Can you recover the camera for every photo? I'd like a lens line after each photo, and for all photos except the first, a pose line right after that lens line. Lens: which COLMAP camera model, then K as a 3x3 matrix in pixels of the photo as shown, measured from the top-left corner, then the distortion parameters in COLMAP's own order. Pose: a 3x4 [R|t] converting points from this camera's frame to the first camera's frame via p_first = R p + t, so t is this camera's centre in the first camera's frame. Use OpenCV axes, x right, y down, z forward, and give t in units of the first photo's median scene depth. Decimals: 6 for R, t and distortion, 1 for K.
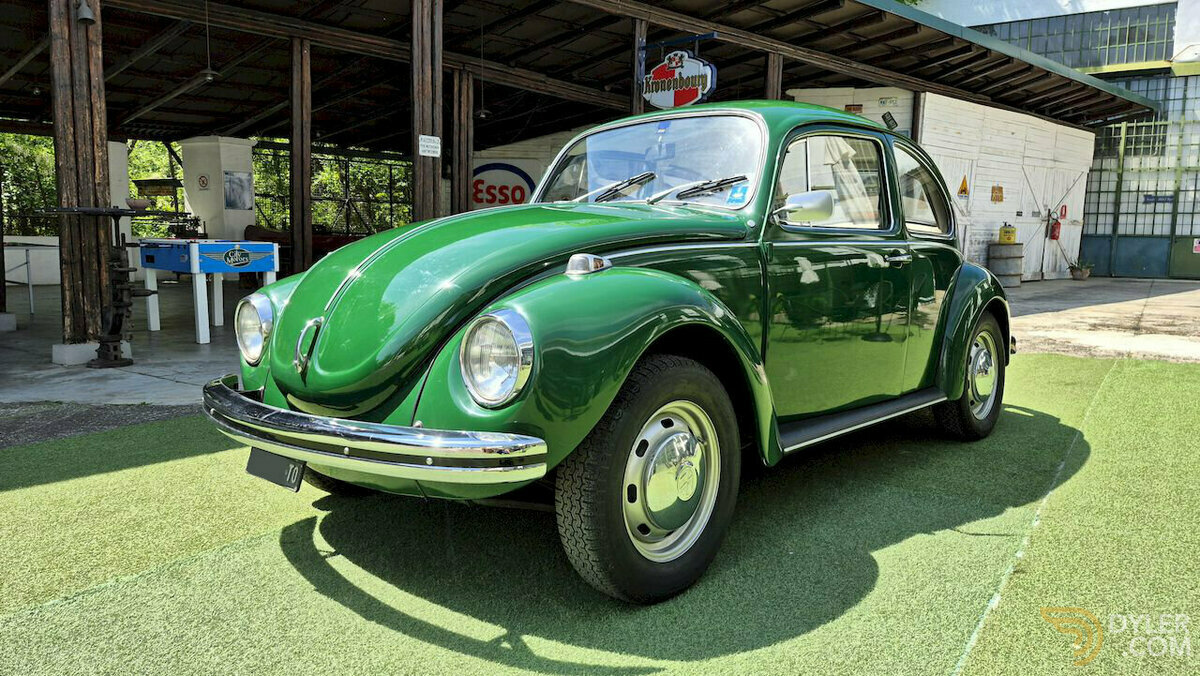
lens RADIAL K [[836.0, 0, 609.7], [0, 836.0, 331.7], [0, 0, 1]] dist [0.088992, -0.103711]
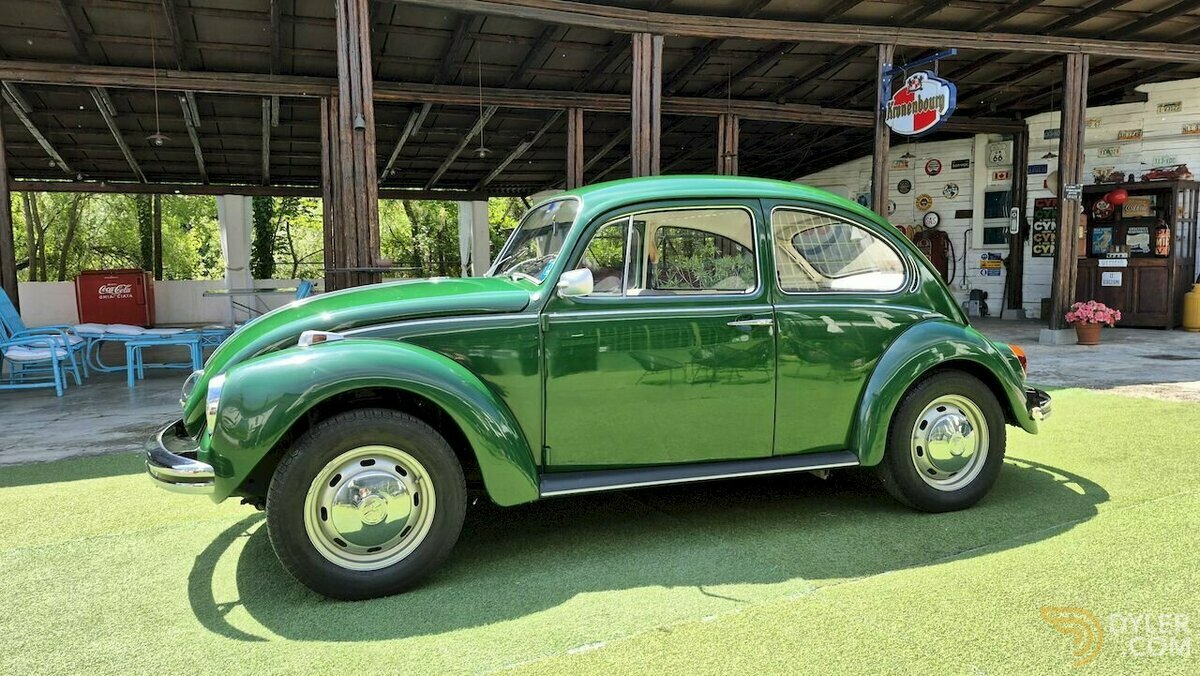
lens RADIAL K [[836.0, 0, 609.7], [0, 836.0, 331.7], [0, 0, 1]] dist [0.088992, -0.103711]
pose [[0.882964, 0.014155, -0.469227, 0.230443], [-0.024778, 0.999557, -0.016473, -0.018530], [0.468786, 0.026172, 0.882924, 0.005020]]
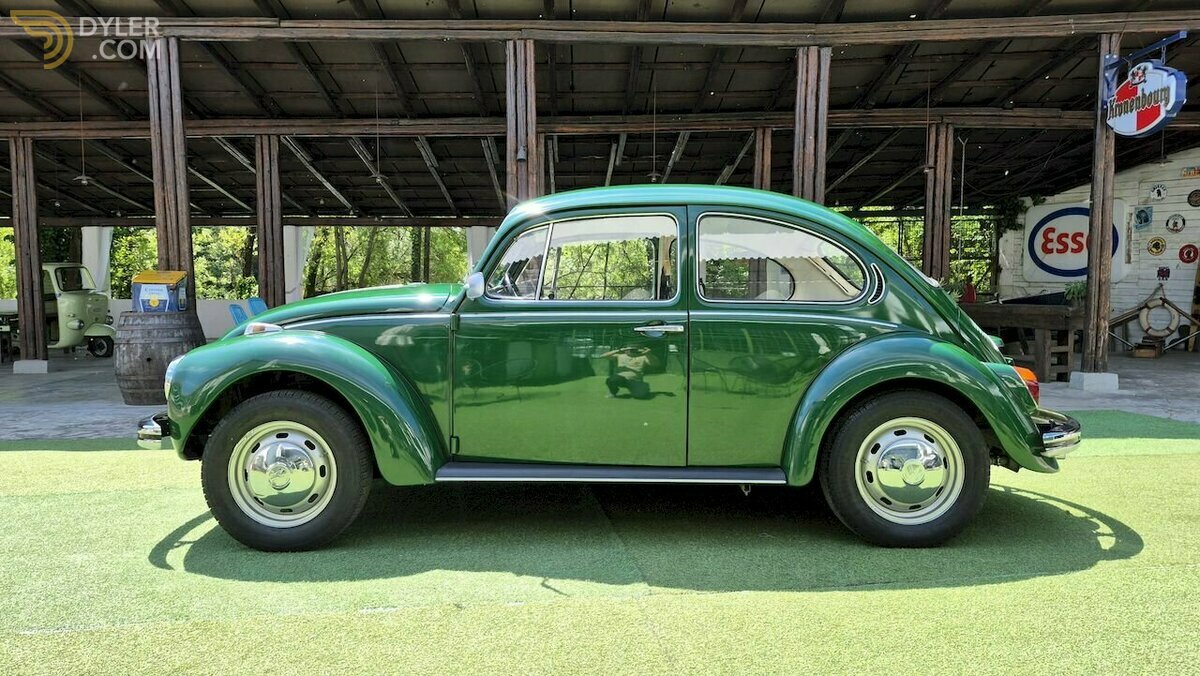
lens RADIAL K [[843.1, 0, 595.7], [0, 843.1, 335.3], [0, 0, 1]] dist [0.087333, -0.110746]
pose [[0.657309, 0.020496, -0.753342, 0.365938], [-0.066257, 0.997331, -0.030676, -0.014202], [0.750703, 0.070078, 0.656913, 0.091413]]
